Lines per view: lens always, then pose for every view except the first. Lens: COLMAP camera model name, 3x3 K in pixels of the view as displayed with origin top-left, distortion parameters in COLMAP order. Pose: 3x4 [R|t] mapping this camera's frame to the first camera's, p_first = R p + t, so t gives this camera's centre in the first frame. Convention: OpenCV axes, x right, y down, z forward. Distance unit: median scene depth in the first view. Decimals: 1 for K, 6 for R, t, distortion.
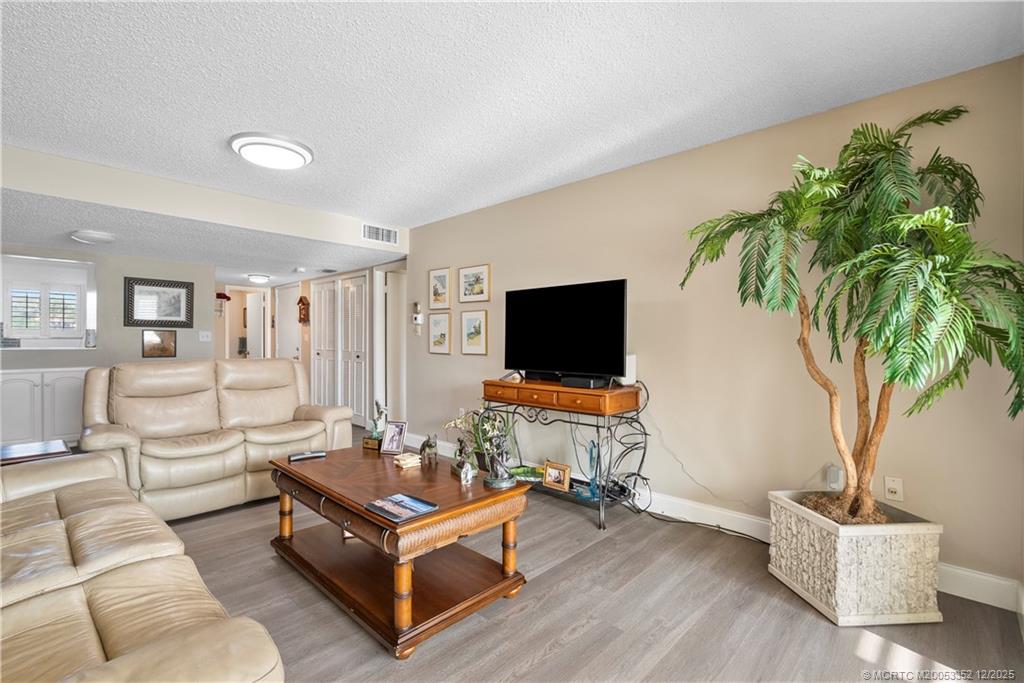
lens RADIAL K [[461.7, 0, 500.7], [0, 461.7, 338.6], [0, 0, 1]] dist [-0.010893, 0.000200]
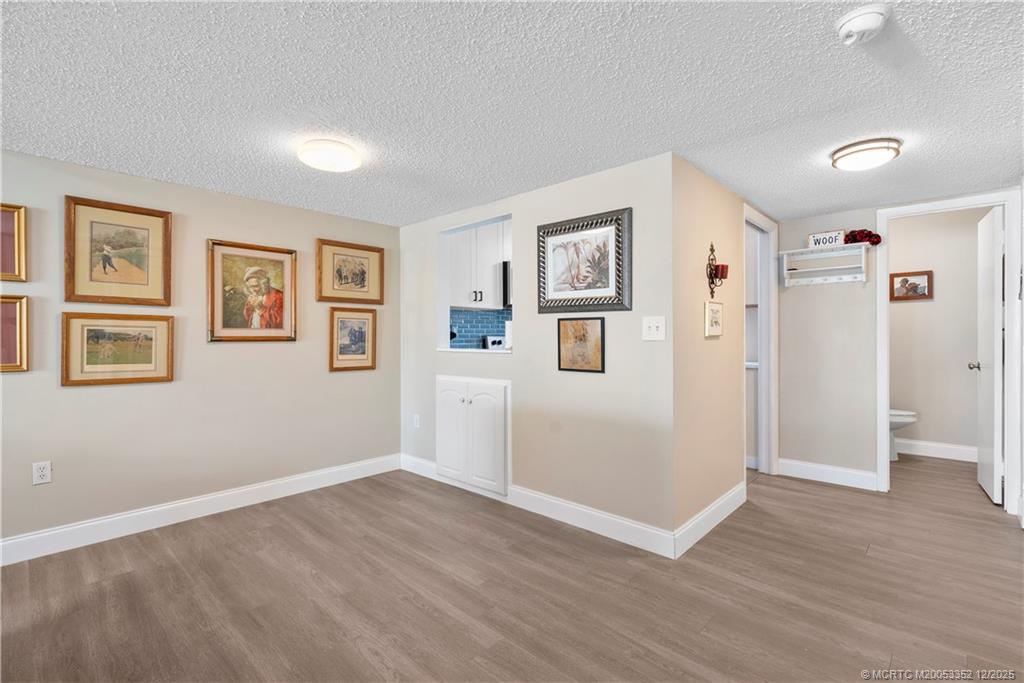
lens RADIAL K [[461.7, 0, 500.7], [0, 461.7, 338.6], [0, 0, 1]] dist [-0.010893, 0.000200]
pose [[0.015726, 0.005330, -0.999862, -0.244572], [0.009156, 0.999943, 0.005475, 0.001451], [0.999834, -0.009241, 0.015676, 0.942869]]
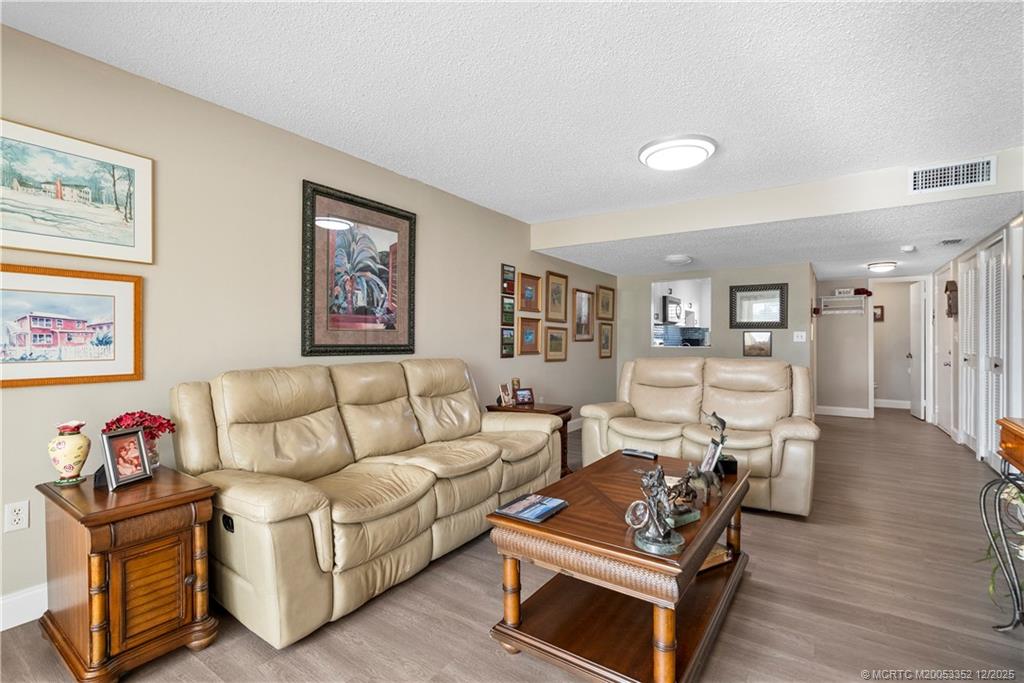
lens RADIAL K [[466.0, 0, 516.1], [0, 466.0, 340.3], [0, 0, 1]] dist [-0.000874, -0.000030]
pose [[0.176930, -0.000135, -0.984223, 0.248192], [0.001484, 0.999999, 0.000130, 0.002139], [0.984222, -0.001484, 0.176930, 0.256028]]
